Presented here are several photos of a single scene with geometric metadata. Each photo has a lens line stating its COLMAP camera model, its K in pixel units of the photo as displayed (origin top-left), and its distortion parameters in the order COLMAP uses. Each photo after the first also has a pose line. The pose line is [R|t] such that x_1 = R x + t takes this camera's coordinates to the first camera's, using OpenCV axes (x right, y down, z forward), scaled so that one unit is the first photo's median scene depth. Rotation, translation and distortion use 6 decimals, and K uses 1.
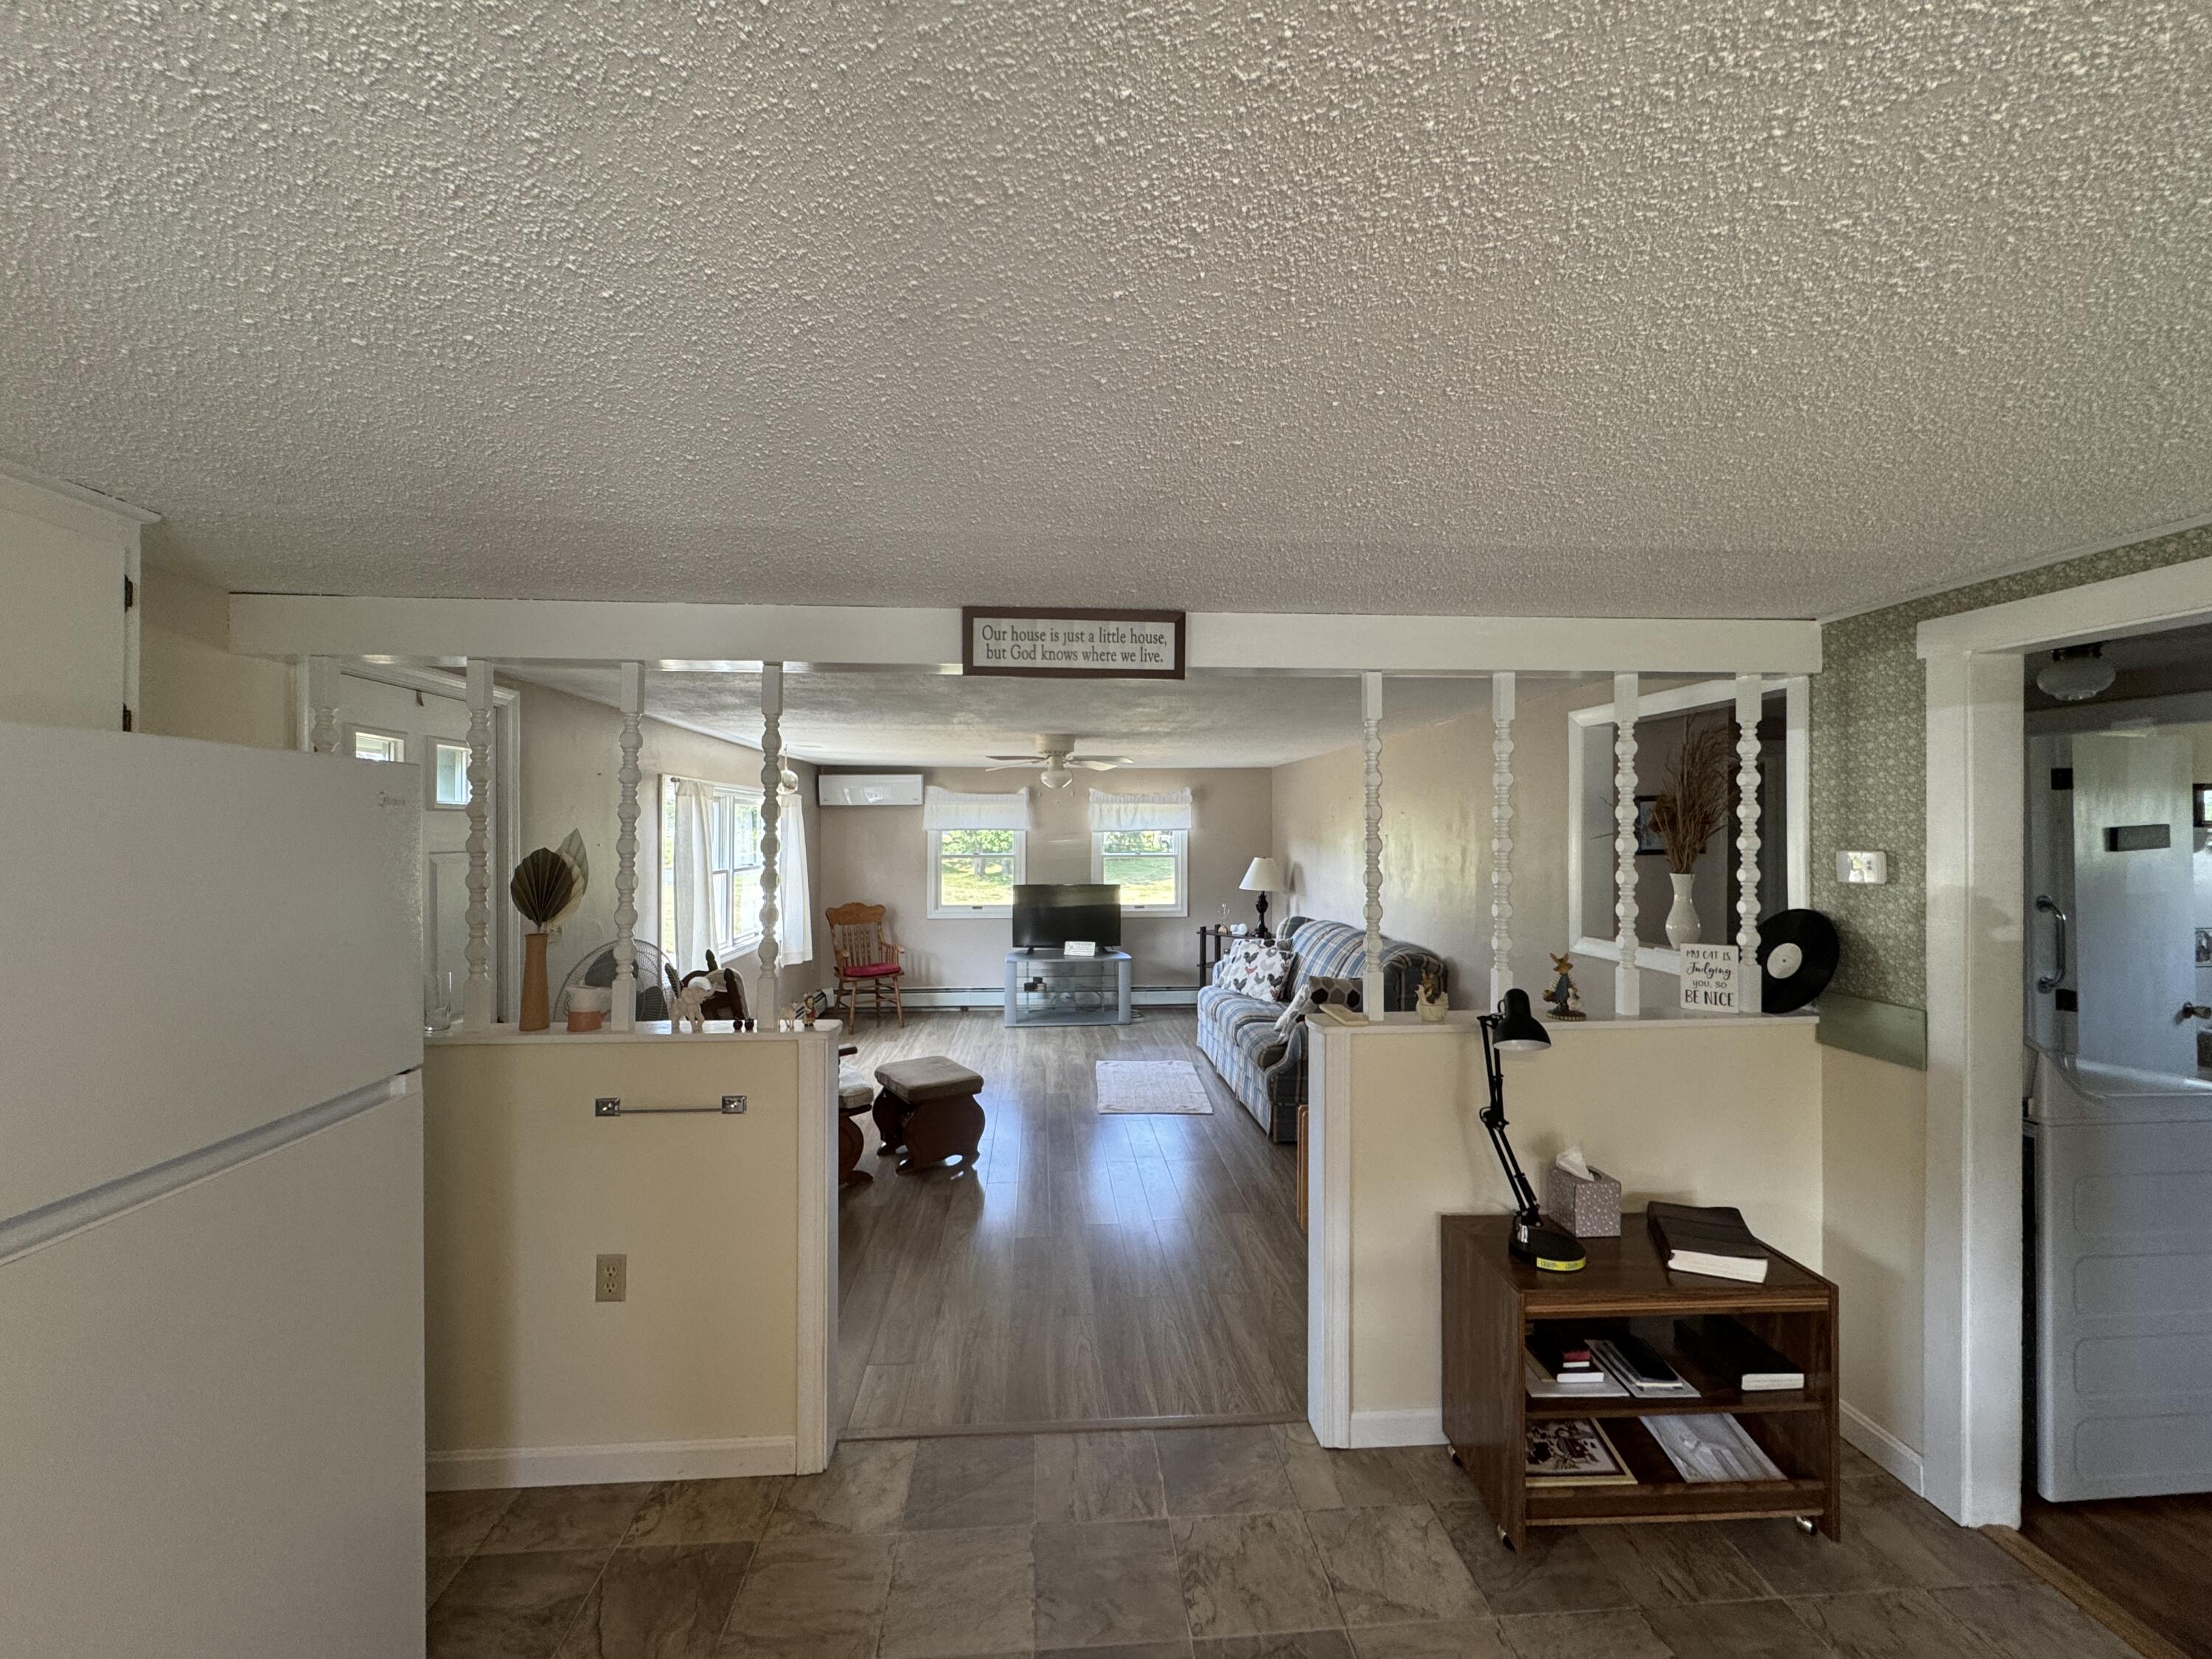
lens RADIAL K [[882.1, 0, 1098.6], [0, 882.1, 828.6], [0, 0, 1]] dist [-0.002519, 0.000093]
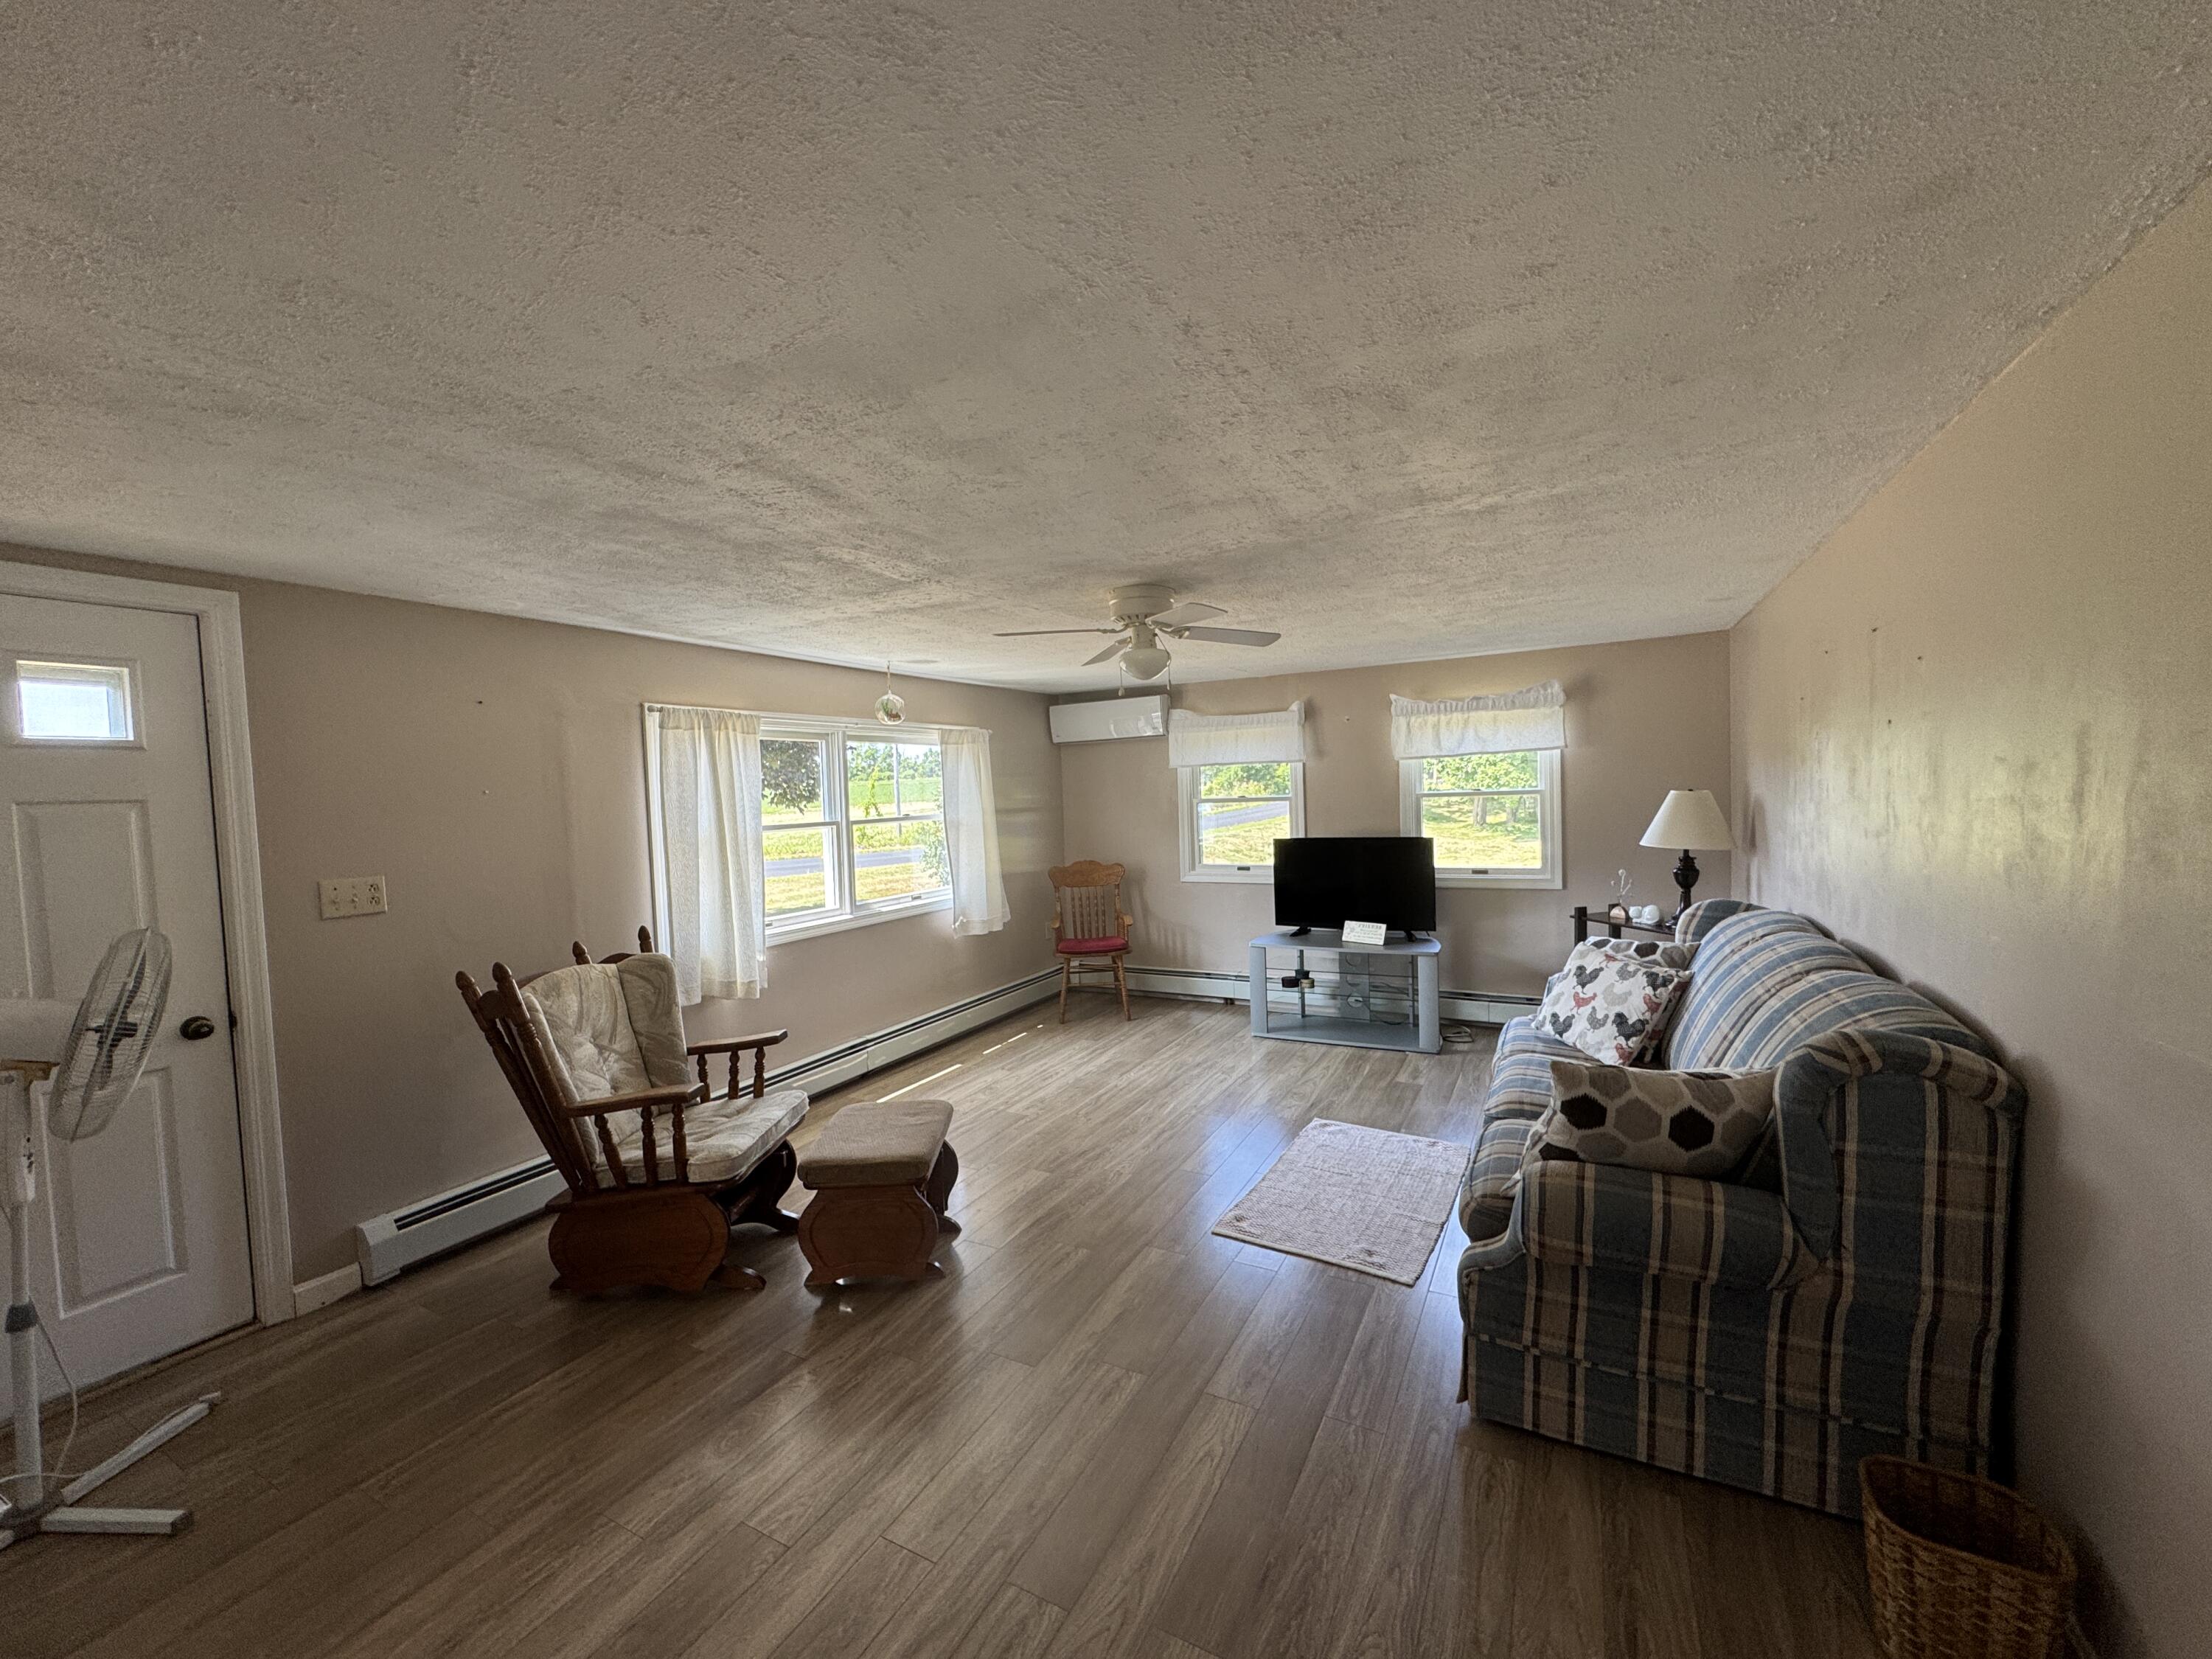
lens RADIAL K [[882.1, 0, 1099.9], [0, 882.1, 829.9], [0, 0, 1]] dist [-0.002519, 0.000093]
pose [[0.844026, -0.004951, -0.536280, 0.253315], [0.035695, 0.998259, 0.046963, 0.027544], [0.535114, -0.058780, 0.842733, 0.484360]]
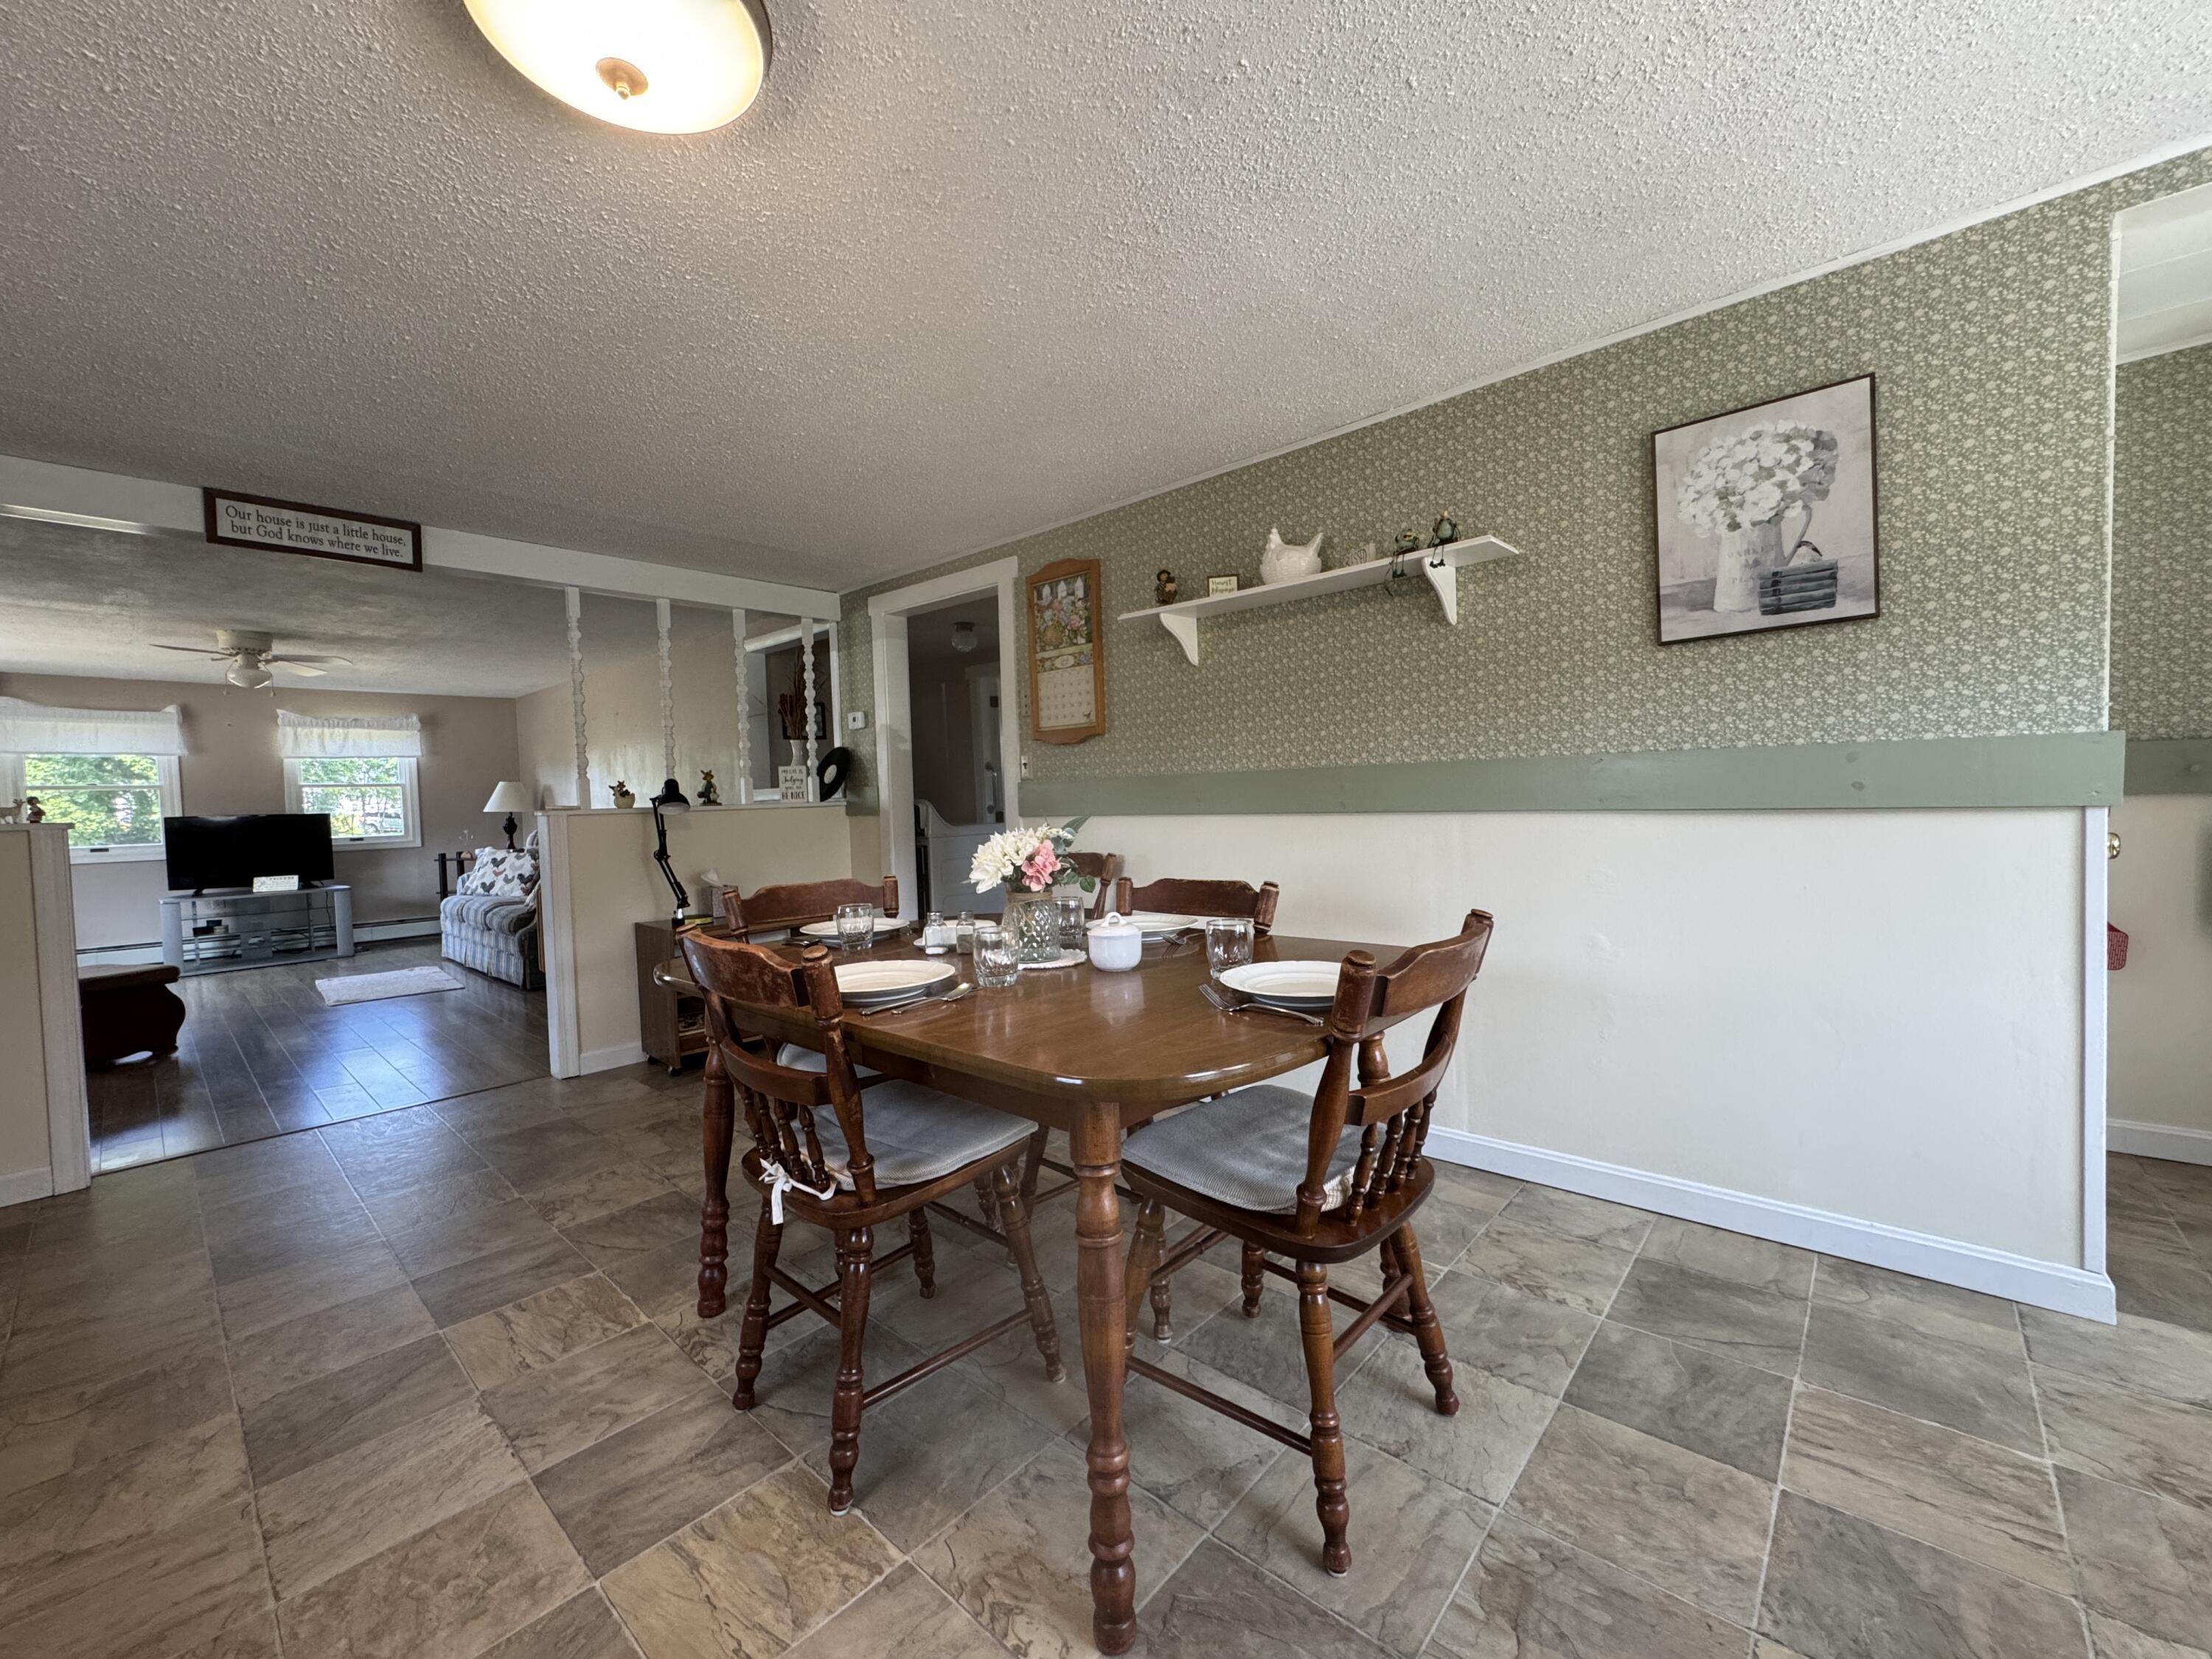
lens RADIAL K [[882.1, 0, 1103.6], [0, 882.1, 829.3], [0, 0, 1]] dist [-0.002519, 0.000093]
pose [[0.716980, -0.048164, 0.695428, -0.056179], [0.028756, 0.998805, 0.039529, 0.101560], [-0.696500, -0.008343, 0.717508, -0.364978]]
